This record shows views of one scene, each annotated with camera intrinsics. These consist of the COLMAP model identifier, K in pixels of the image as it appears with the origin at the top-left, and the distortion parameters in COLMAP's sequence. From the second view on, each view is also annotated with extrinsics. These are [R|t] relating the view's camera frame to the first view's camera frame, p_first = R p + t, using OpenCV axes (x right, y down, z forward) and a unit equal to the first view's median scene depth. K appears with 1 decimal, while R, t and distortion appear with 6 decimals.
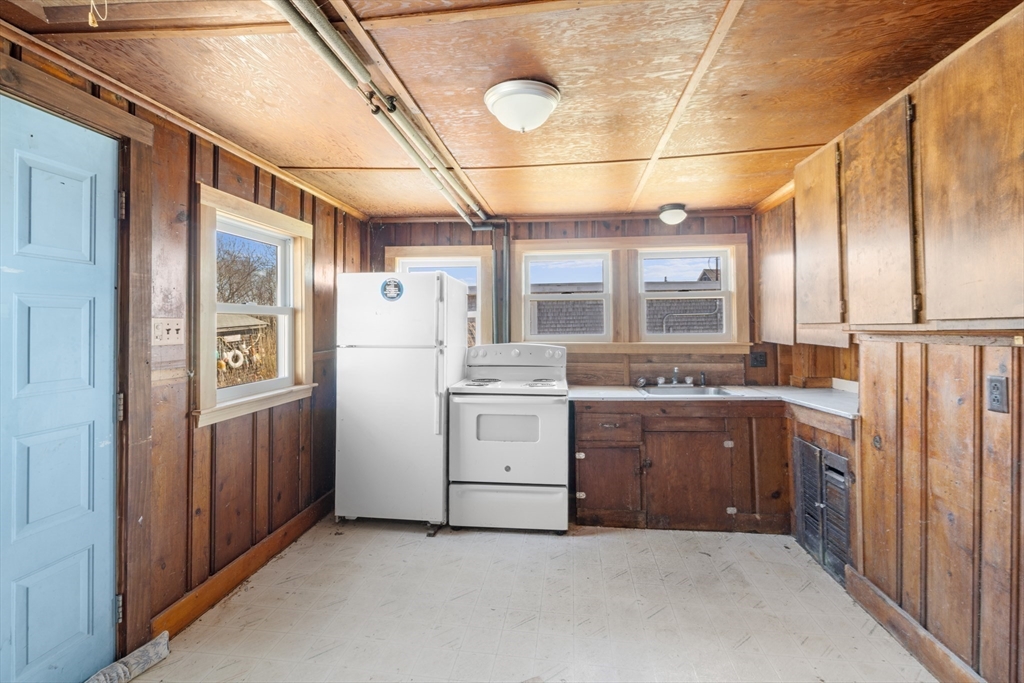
lens RADIAL K [[455.0, 0, 514.9], [0, 455.0, 328.3], [0, 0, 1]] dist [-0.001264, 0.001469]
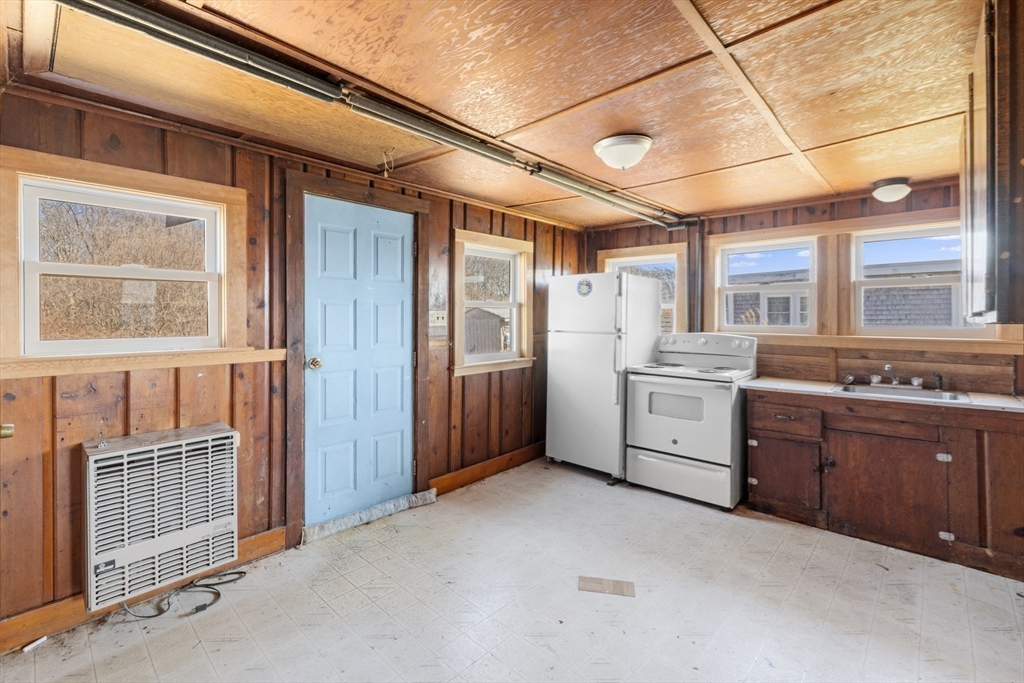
lens RADIAL K [[455.0, 0, 514.9], [0, 455.0, 328.3], [0, 0, 1]] dist [-0.001264, 0.001469]
pose [[0.814982, 0.021720, -0.579078, 0.315187], [-0.009086, 0.999653, 0.024707, -0.000368], [0.579414, -0.014874, 0.814897, -0.158293]]
